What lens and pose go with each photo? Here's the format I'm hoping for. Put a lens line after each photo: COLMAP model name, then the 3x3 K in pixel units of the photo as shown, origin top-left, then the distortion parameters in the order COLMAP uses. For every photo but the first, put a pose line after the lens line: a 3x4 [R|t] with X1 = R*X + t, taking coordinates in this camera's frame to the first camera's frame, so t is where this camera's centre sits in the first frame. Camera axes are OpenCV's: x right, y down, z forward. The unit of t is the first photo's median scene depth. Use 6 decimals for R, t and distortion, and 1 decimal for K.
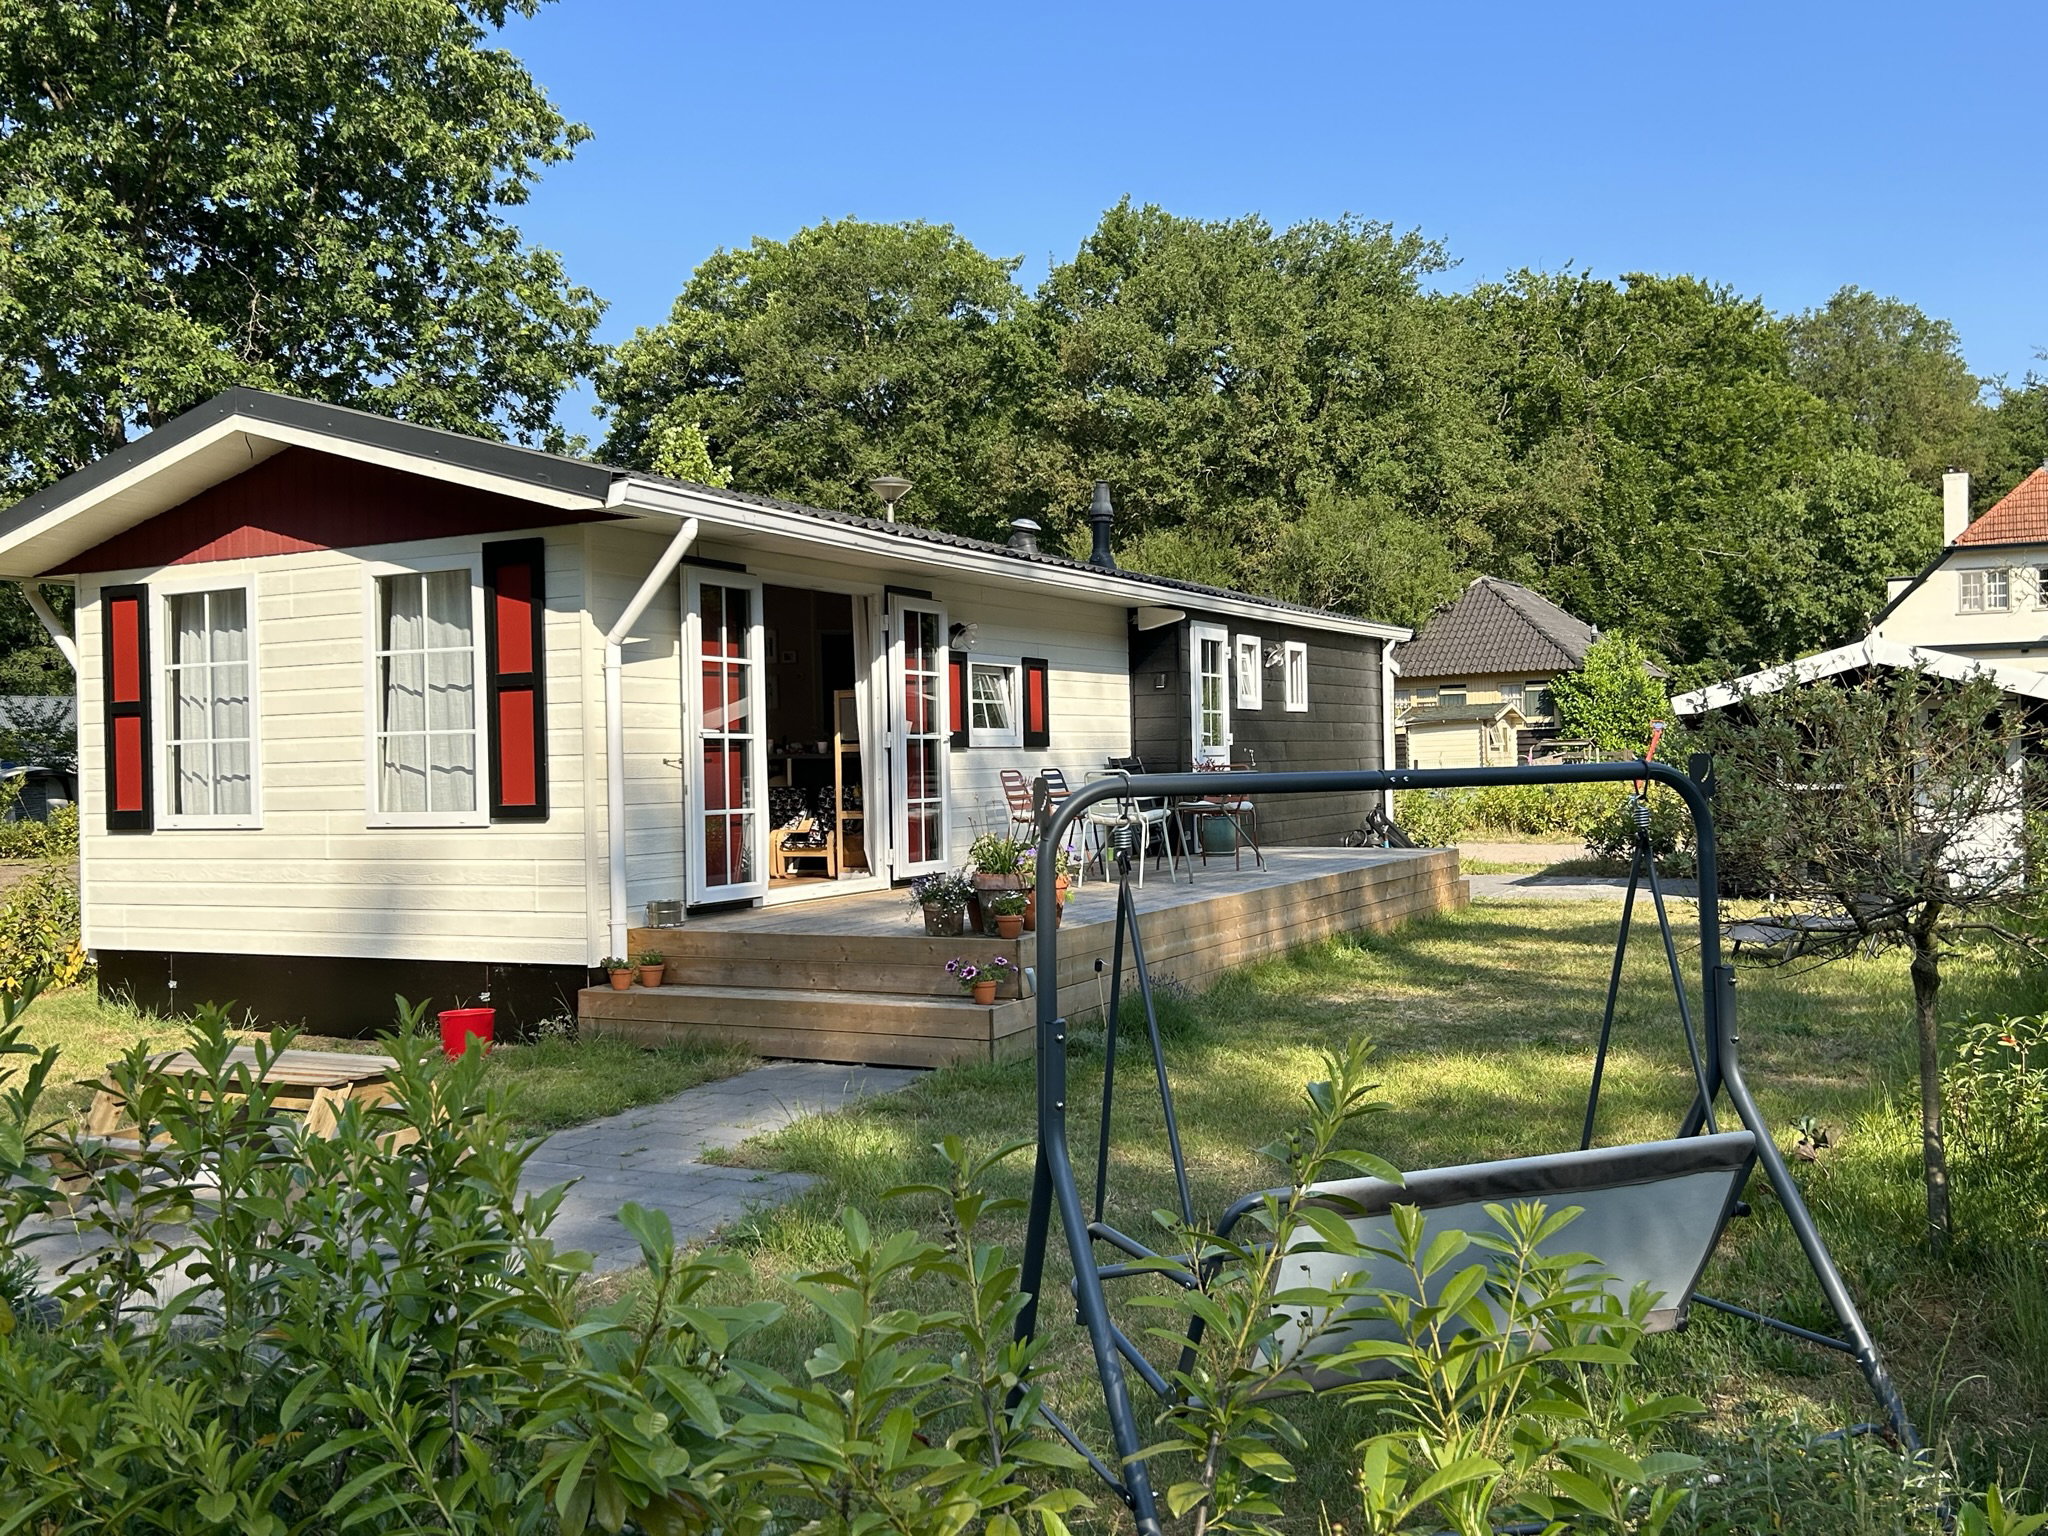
lens RADIAL K [[1877.5, 0, 1006.6], [0, 1877.5, 771.9], [0, 0, 1]] dist [0.040875, 0.000000]
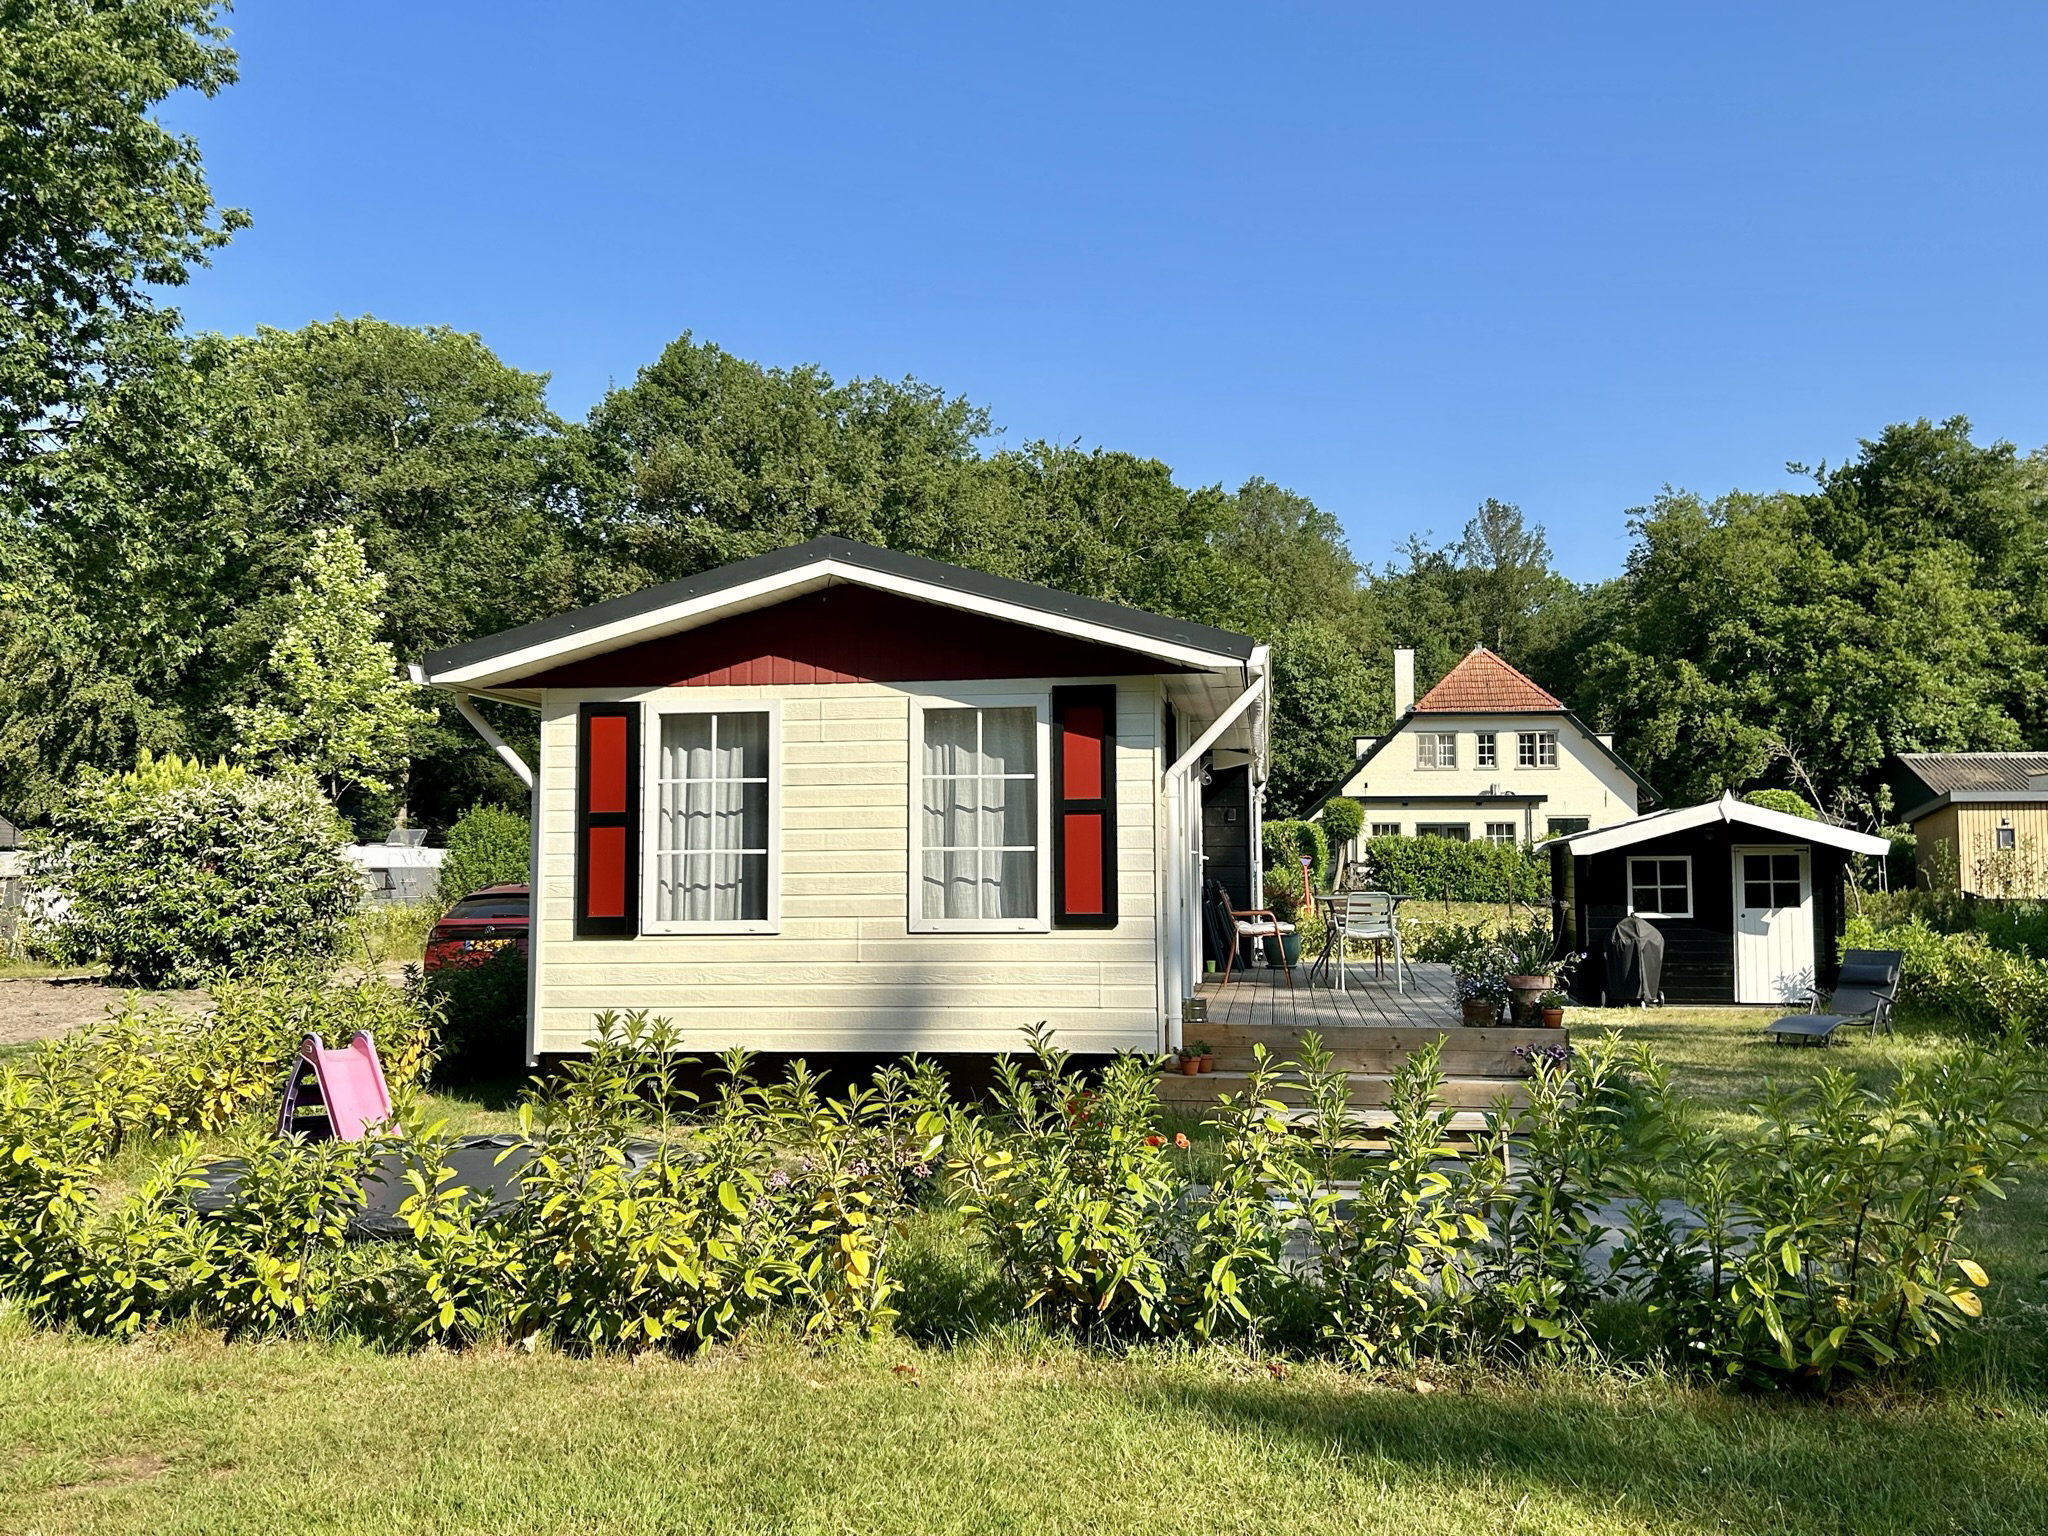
lens RADIAL K [[1876.5, 0, 1019.8], [0, 1876.5, 759.5], [0, 0, 1]] dist [0.046214, 0.000000]
pose [[0.943799, 0.039018, 0.328209, -0.468648], [-0.014958, 0.997032, -0.075518, 0.007311], [-0.330182, 0.066365, 0.941582, -0.050026]]
